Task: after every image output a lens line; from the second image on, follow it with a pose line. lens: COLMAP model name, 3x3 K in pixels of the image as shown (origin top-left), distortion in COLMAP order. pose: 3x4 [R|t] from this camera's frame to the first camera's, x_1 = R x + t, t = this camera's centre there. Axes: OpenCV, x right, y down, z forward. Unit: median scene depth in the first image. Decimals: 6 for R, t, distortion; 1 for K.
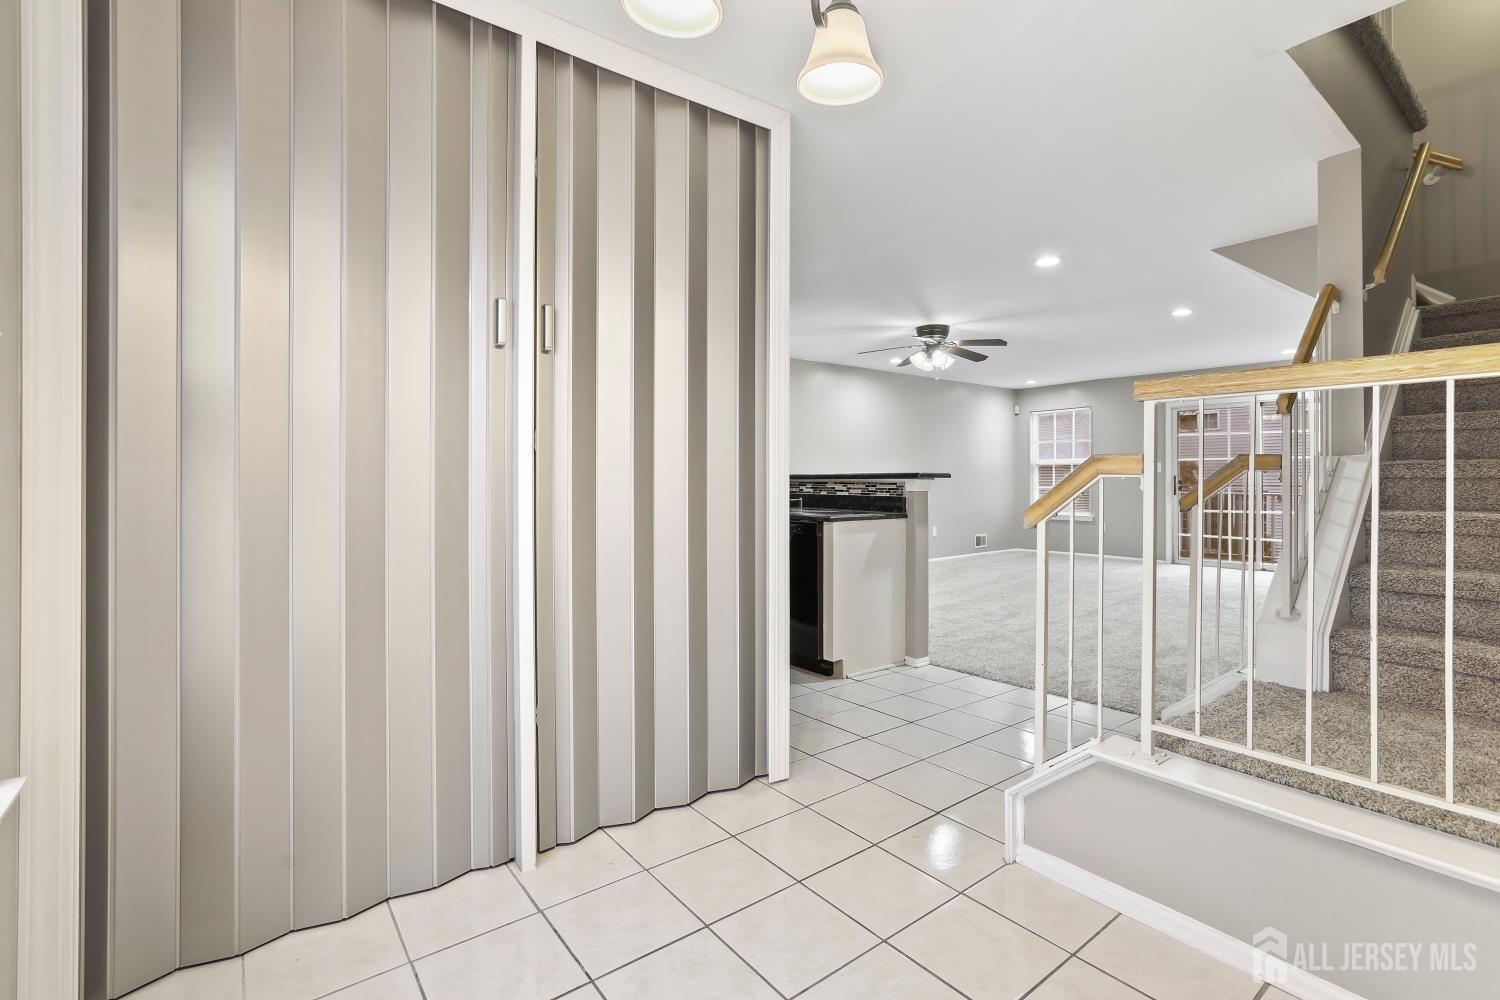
lens RADIAL K [[683.6, 0, 759.4], [0, 683.6, 476.9], [0, 0, 1]] dist [-0.016525, 0.005359]
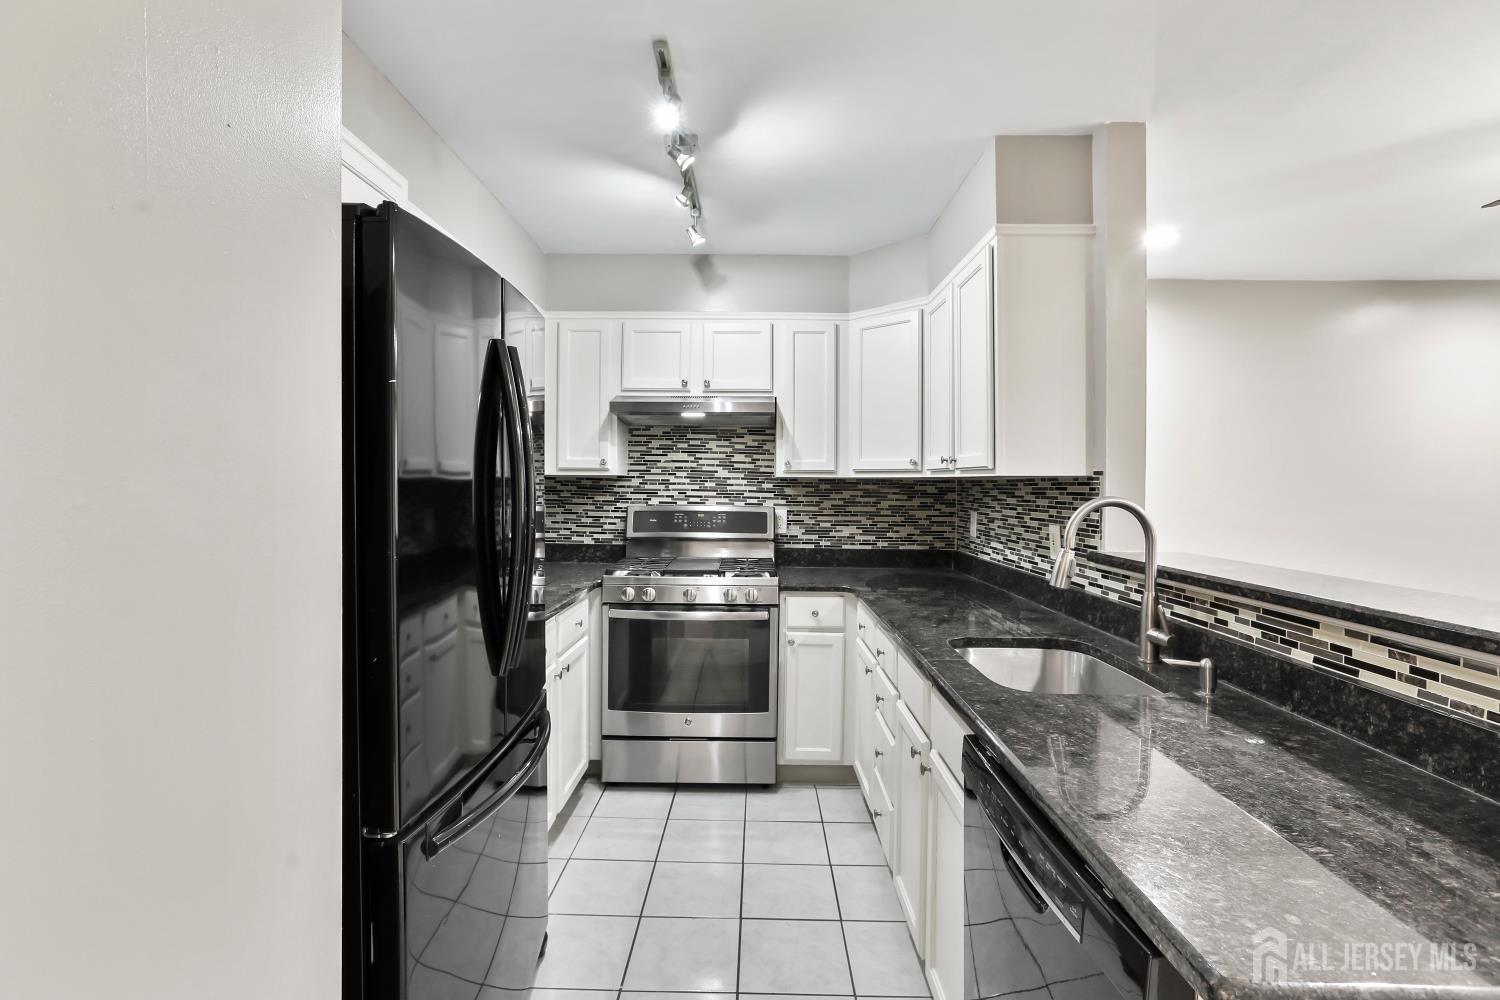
lens RADIAL K [[683.6, 0, 743.3], [0, 683.6, 476.0], [0, 0, 1]] dist [-0.016525, 0.005359]
pose [[0.770015, 0.001022, -0.638025, 0.074336], [-0.007380, 0.999946, -0.007305, -0.037110], [0.637983, 0.010333, 0.769981, 0.501414]]
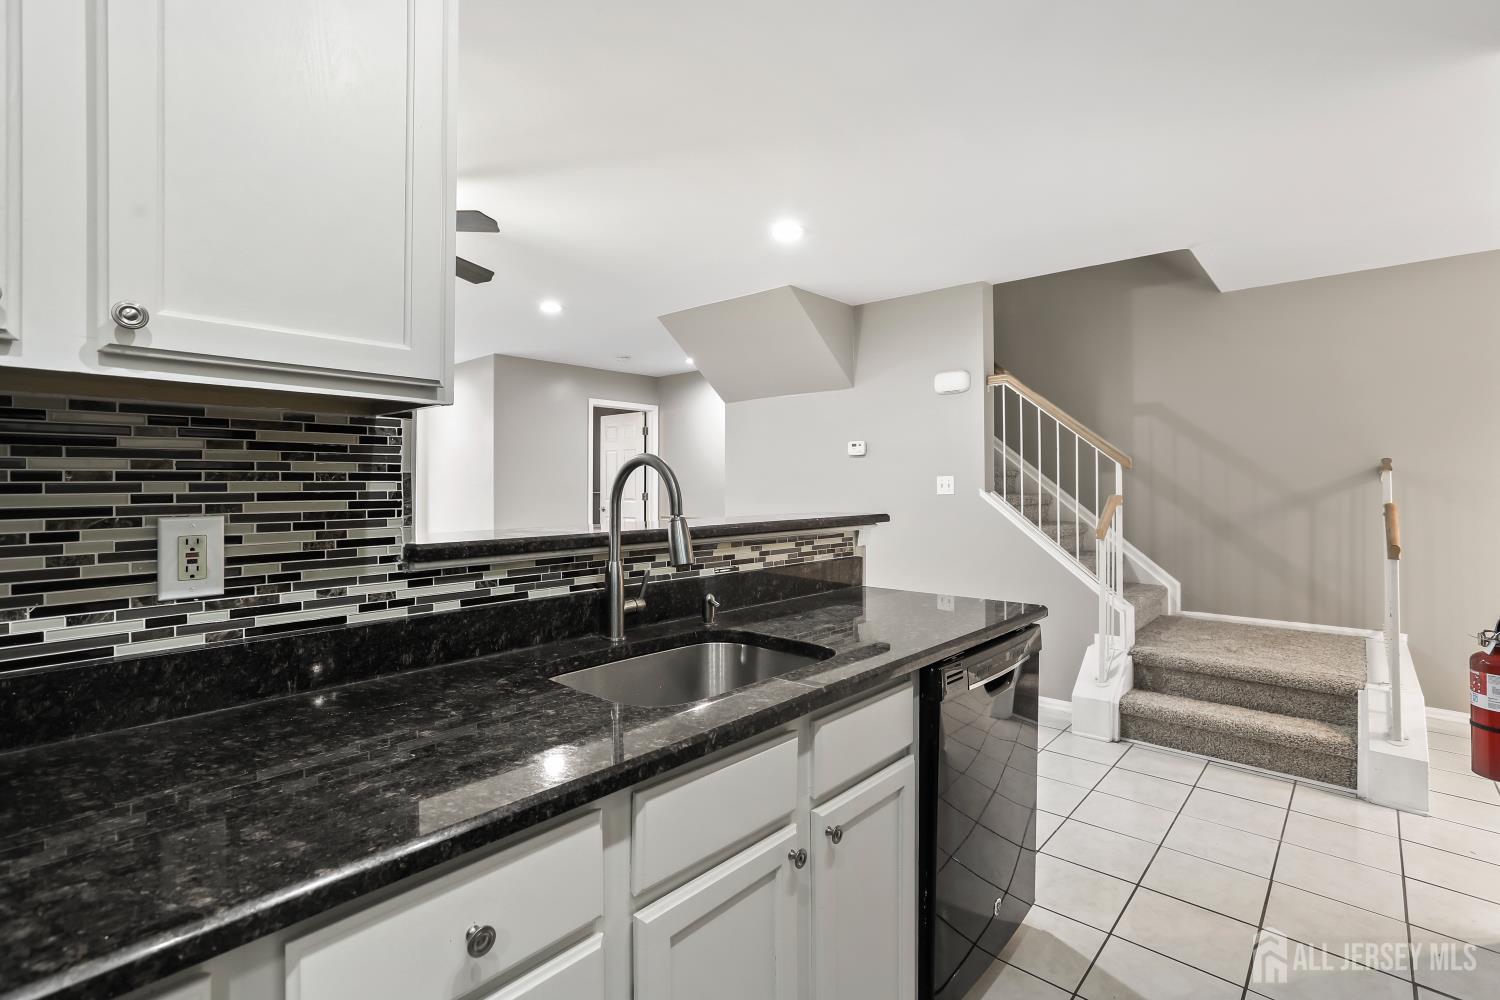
lens RADIAL K [[683.6, 0, 744.4], [0, 683.6, 484.7], [0, 0, 1]] dist [-0.016525, 0.005359]
pose [[-0.160622, -0.006857, 0.986992, -0.234169], [-0.012343, 0.999912, 0.004938, -0.023060], [-0.986939, -0.011389, -0.160693, 0.819842]]
